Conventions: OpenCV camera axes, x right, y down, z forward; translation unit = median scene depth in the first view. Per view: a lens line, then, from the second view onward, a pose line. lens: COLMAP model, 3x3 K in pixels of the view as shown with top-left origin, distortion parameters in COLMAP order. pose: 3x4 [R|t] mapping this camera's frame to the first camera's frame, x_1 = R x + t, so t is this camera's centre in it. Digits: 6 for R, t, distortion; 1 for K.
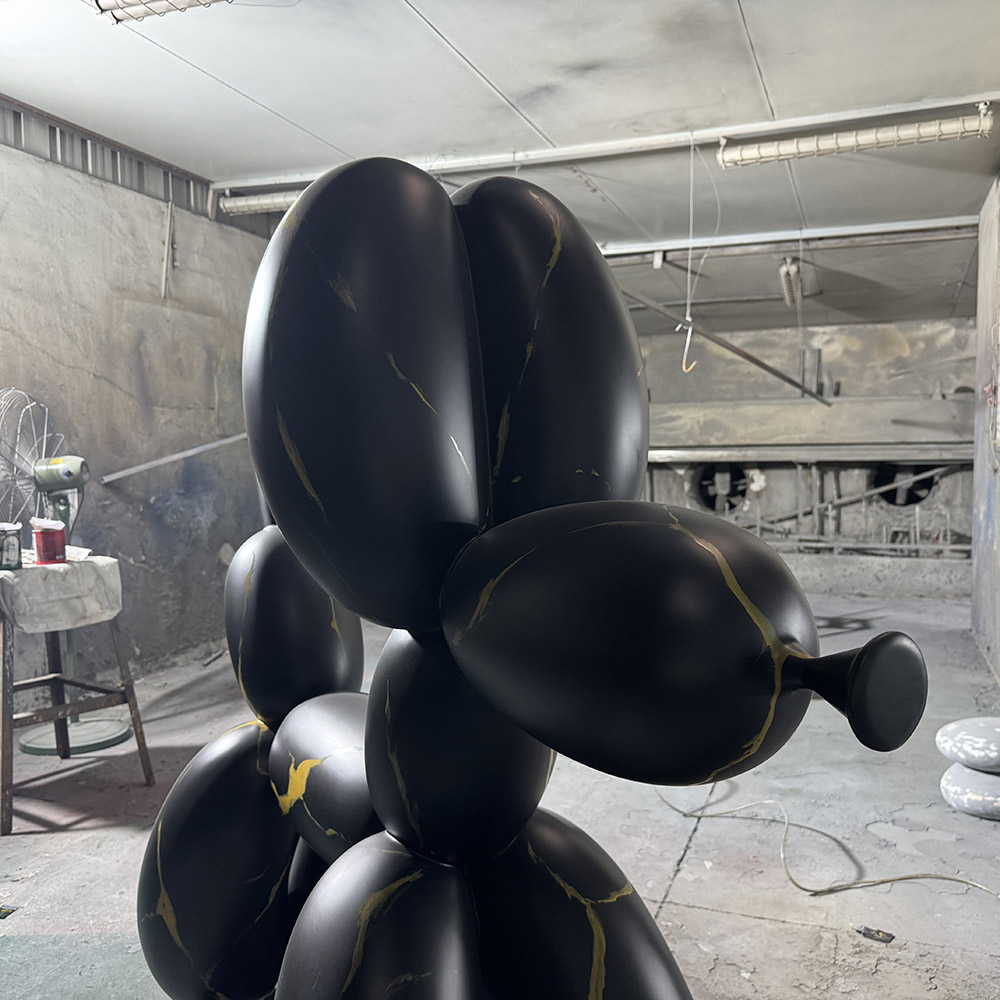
lens RADIAL K [[933.7, 0, 500.0], [0, 933.7, 500.0], [0, 0, 1]] dist [0.060012, -0.128711]
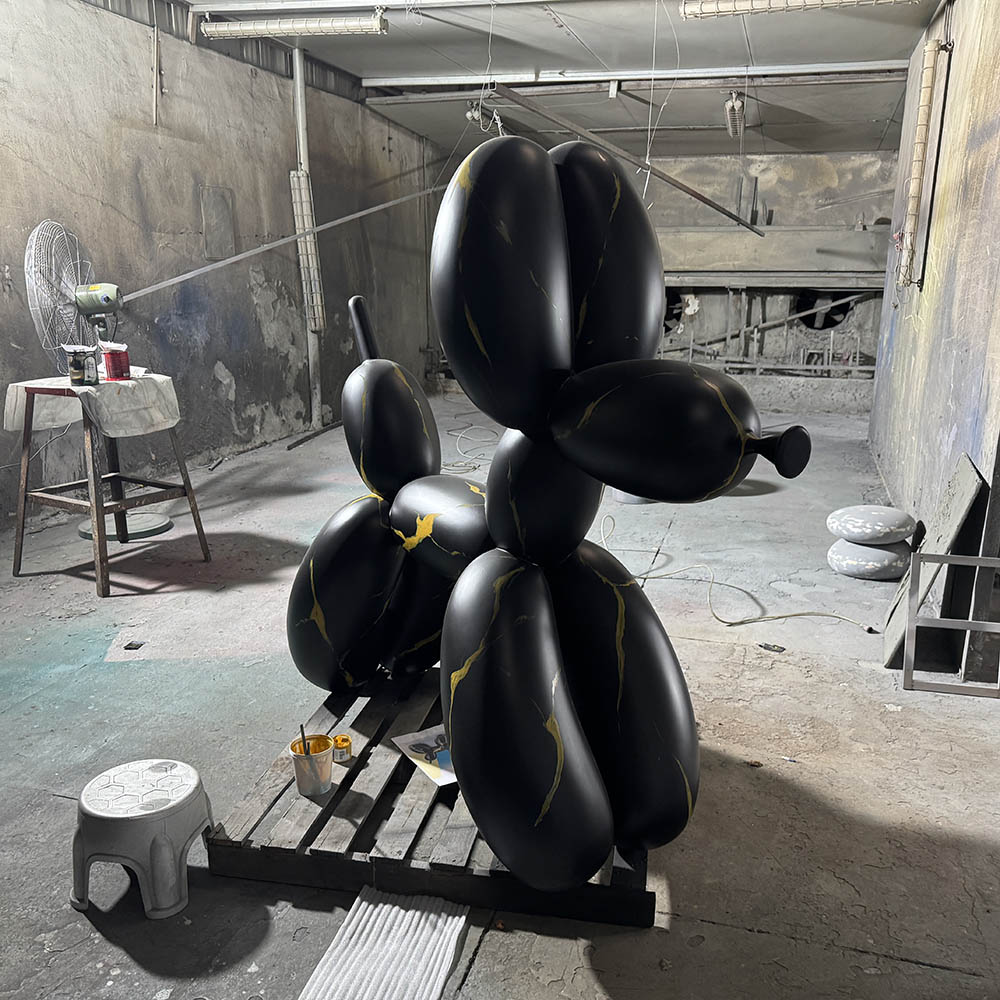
lens RADIAL K [[1041.1, 0, 464.7], [0, 1041.1, 516.1], [0, 0, 1]] dist [0.125345, -0.297452]
pose [[0.996693, -0.002978, 0.081205, -0.113576], [-0.013366, 0.979710, 0.199977, -0.027266], [-0.080153, -0.200401, 0.976430, -0.281246]]
